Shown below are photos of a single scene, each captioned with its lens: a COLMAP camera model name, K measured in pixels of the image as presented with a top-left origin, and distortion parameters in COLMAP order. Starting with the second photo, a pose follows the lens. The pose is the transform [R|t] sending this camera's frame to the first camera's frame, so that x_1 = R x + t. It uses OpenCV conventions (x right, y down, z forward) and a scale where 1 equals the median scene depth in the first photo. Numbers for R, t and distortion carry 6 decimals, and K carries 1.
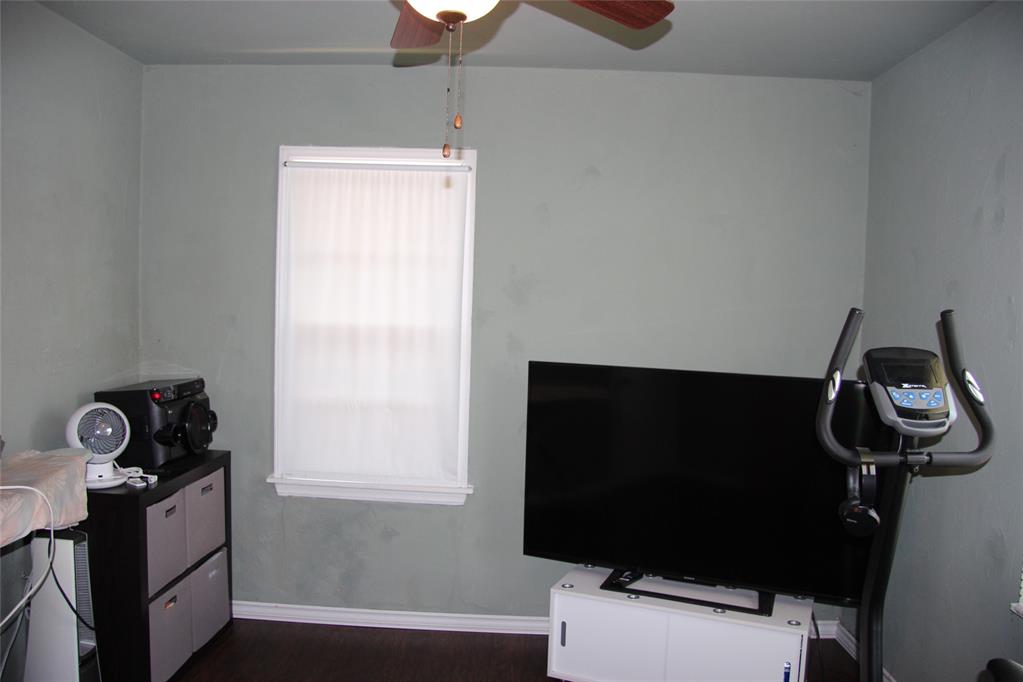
lens RADIAL K [[901.0, 0, 551.0], [0, 901.0, 342.8], [0, 0, 1]] dist [-0.056423, 0.277804]
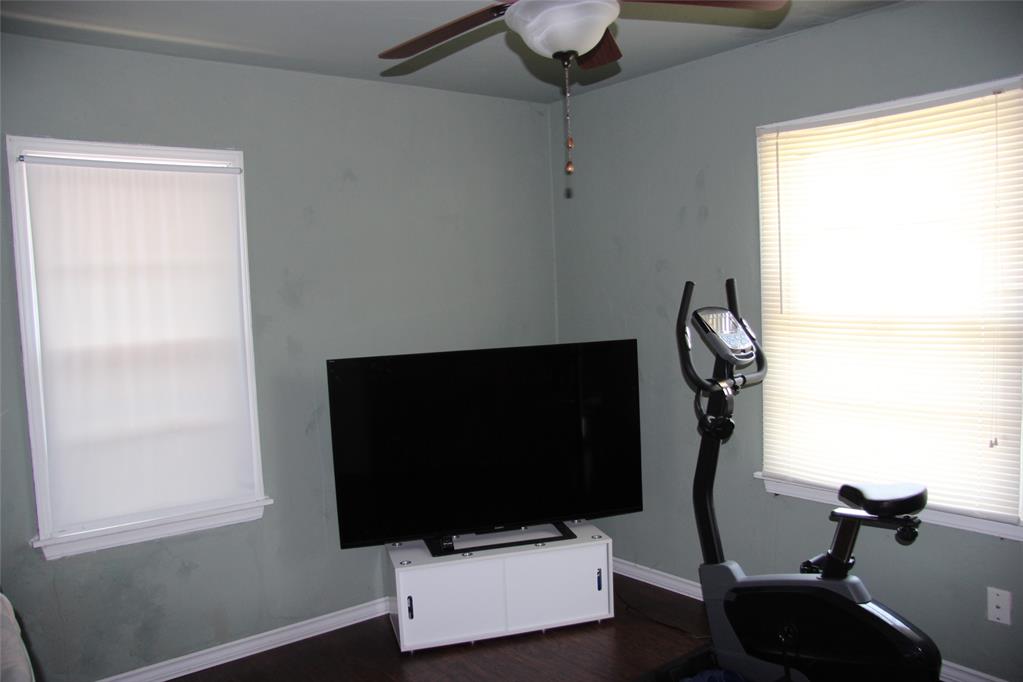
lens RADIAL K [[901.0, 0, 551.0], [0, 901.0, 342.8], [0, 0, 1]] dist [-0.056423, 0.277804]
pose [[0.763686, -0.109266, 0.636274, -0.474917], [0.104543, 0.993496, 0.045133, -0.019263], [-0.637067, 0.032051, 0.770141, 0.051804]]
